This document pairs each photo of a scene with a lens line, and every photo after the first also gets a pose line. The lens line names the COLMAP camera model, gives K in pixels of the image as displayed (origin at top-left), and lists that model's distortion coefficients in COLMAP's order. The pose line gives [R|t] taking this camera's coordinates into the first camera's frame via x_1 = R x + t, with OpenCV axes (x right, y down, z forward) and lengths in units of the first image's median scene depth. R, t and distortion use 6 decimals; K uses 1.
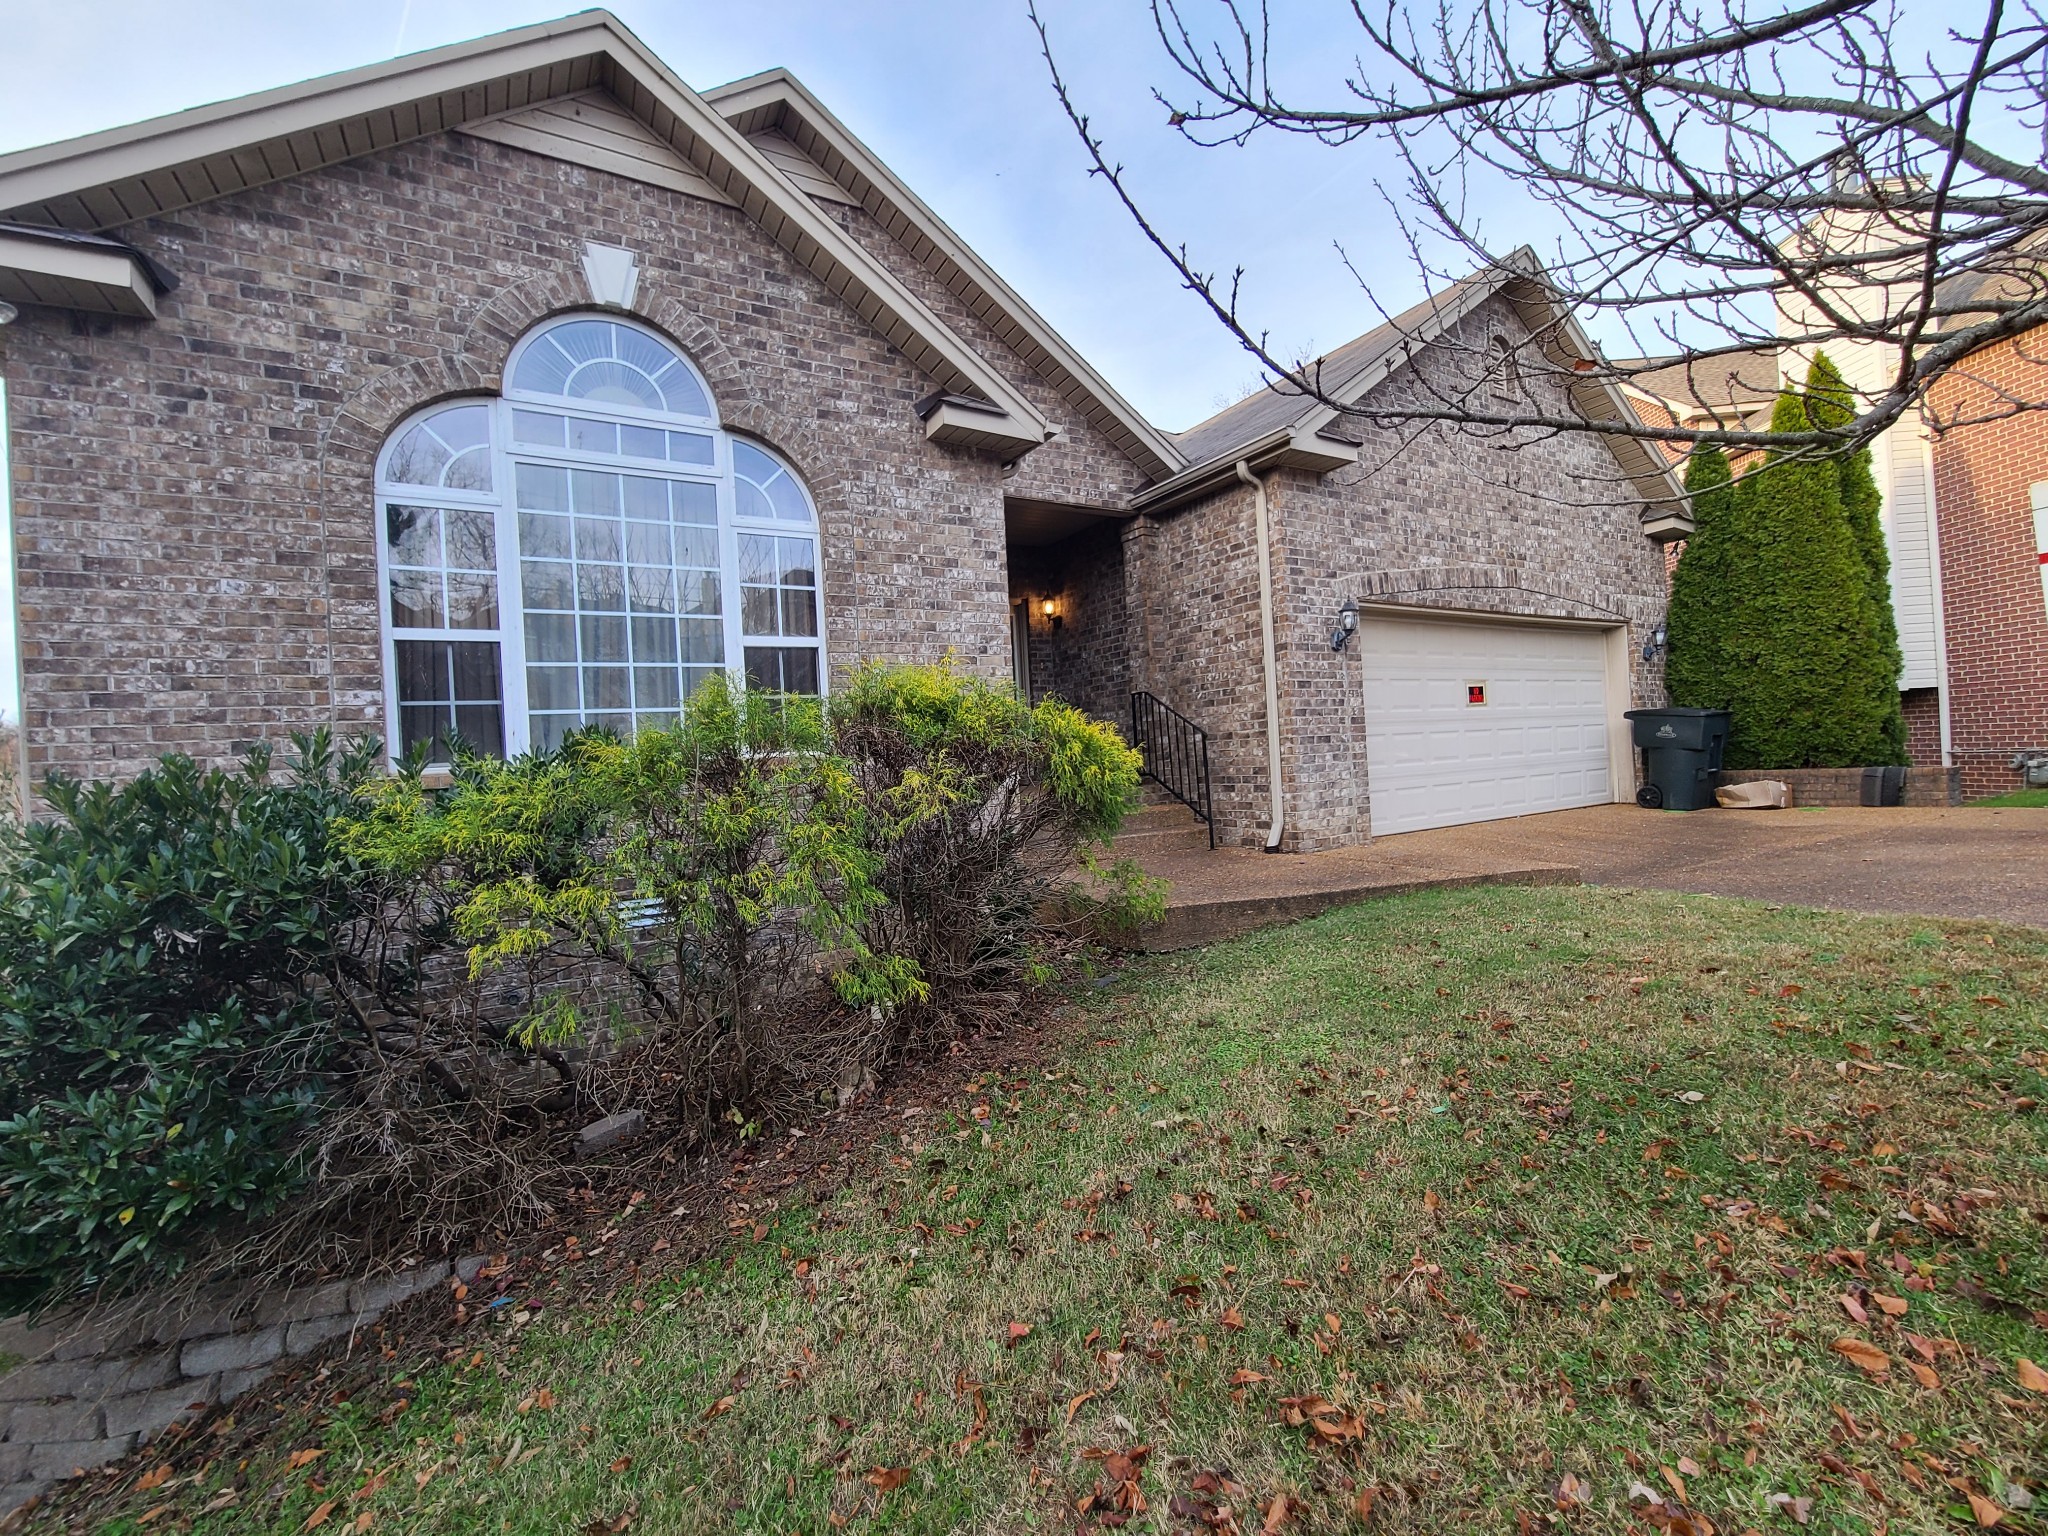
lens RADIAL K [[841.9, 0, 1023.2], [0, 841.9, 751.9], [0, 0, 1]] dist [-0.007545, 0.002847]
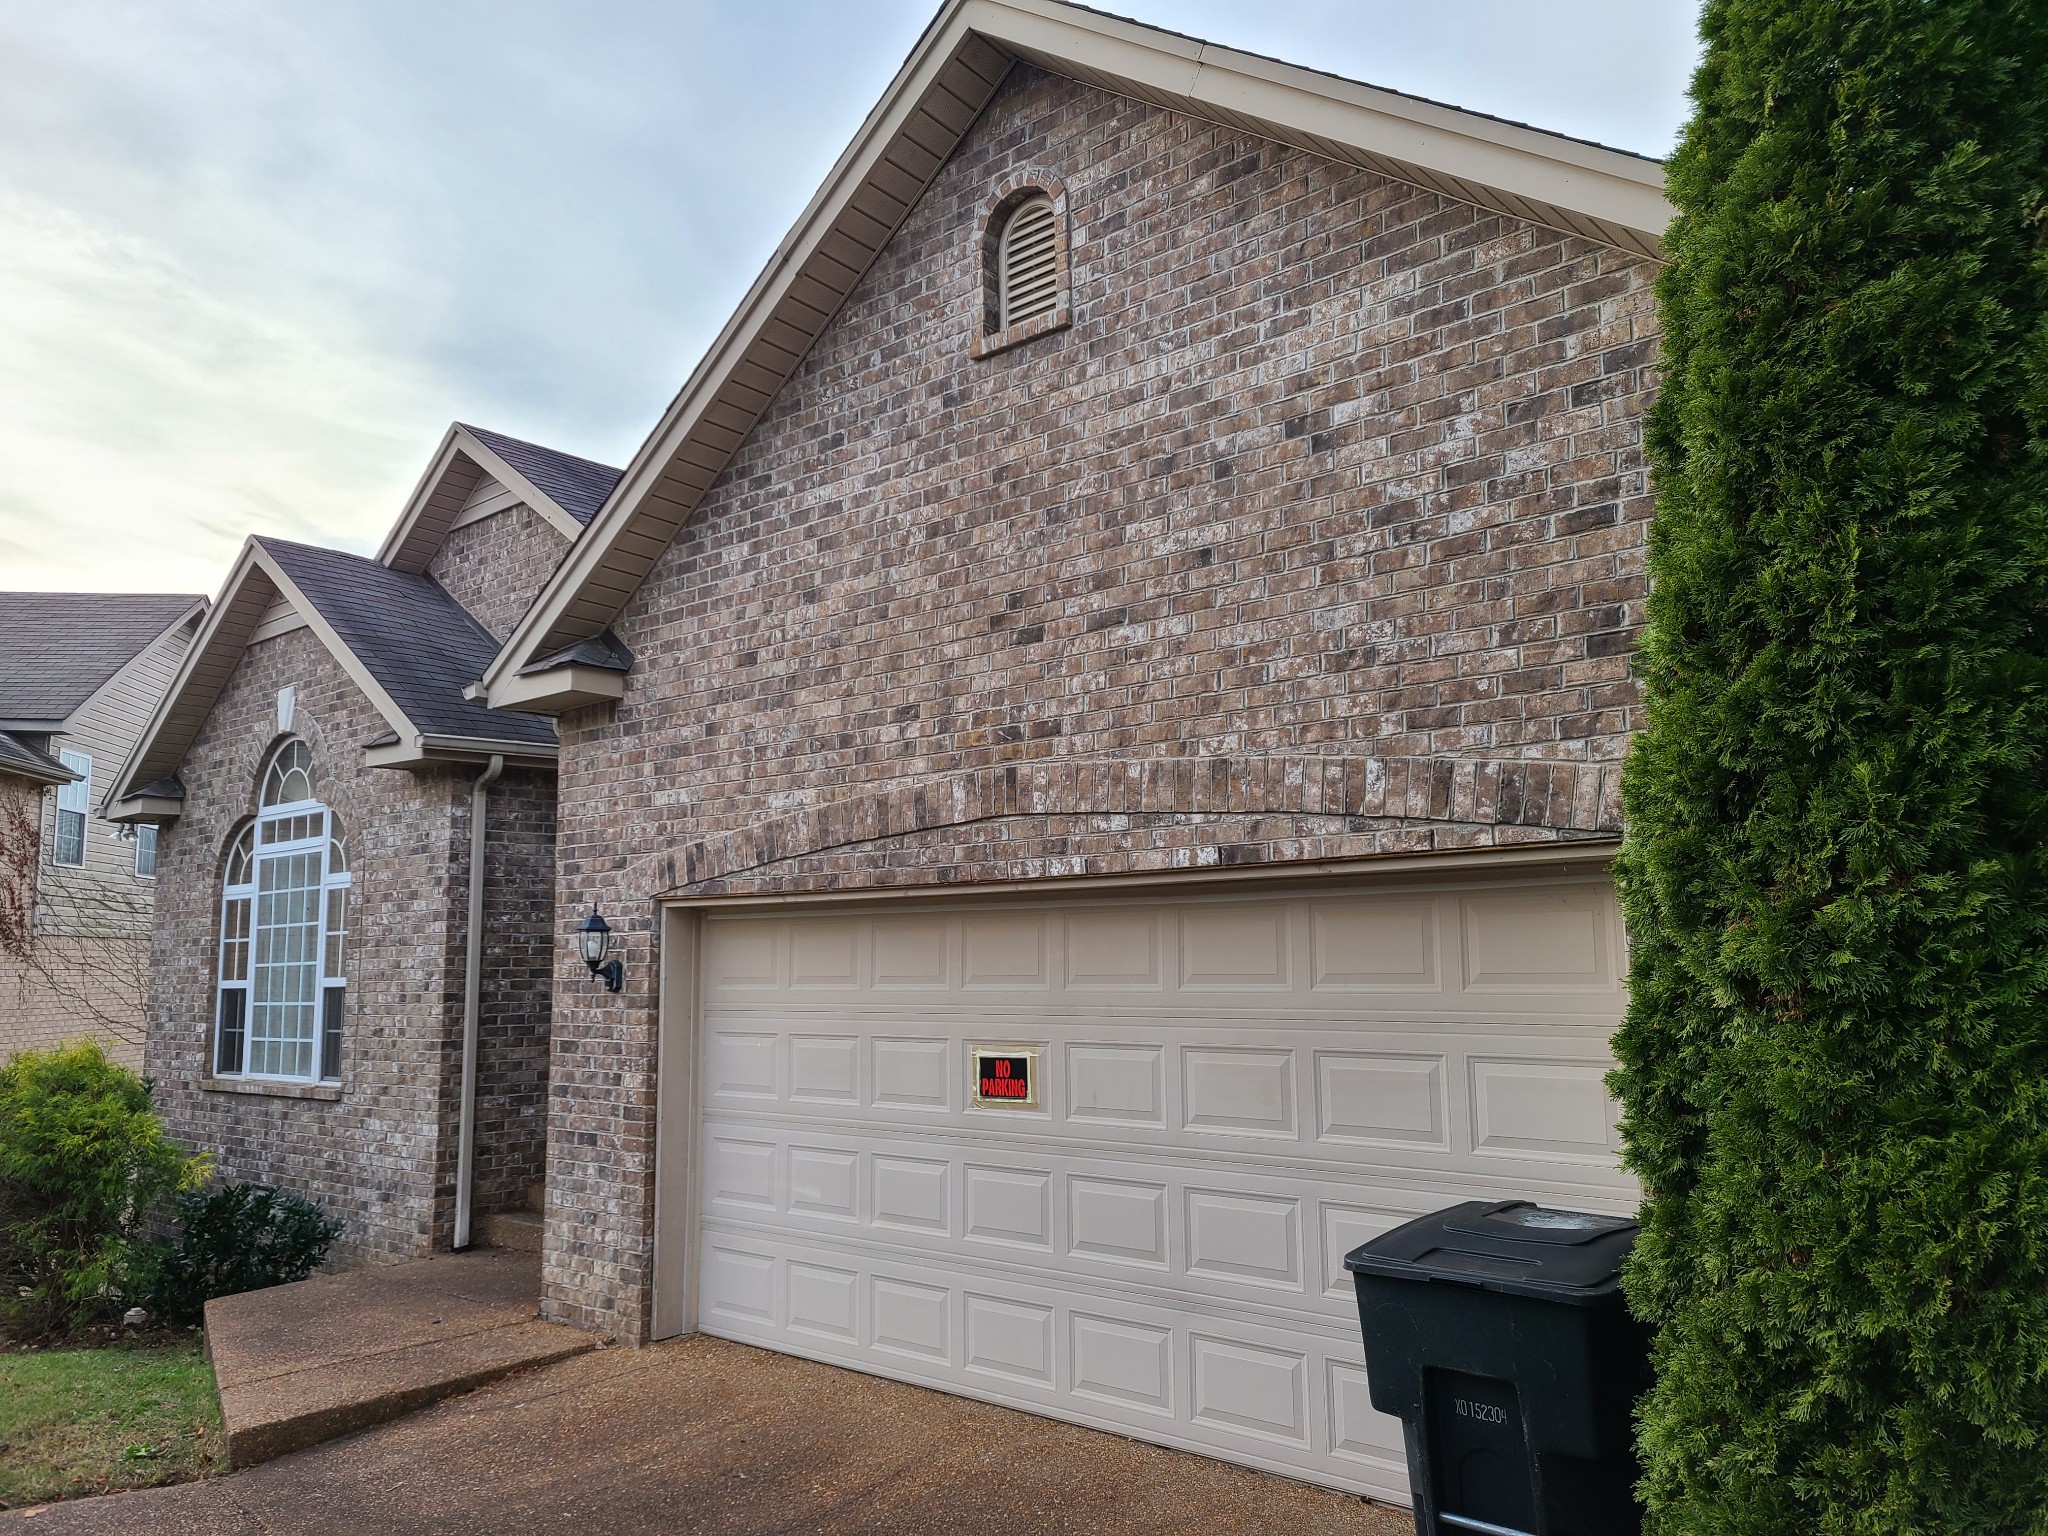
lens RADIAL K [[1532.7, 0, 1026.4], [0, 1532.7, 780.2], [0, 0, 1]] dist [0.064494, -0.022127]
pose [[0.307133, -0.067456, -0.949273, 1.417945], [0.002043, 0.997529, -0.070224, -0.180231], [0.951665, 0.019629, 0.306512, 0.878313]]
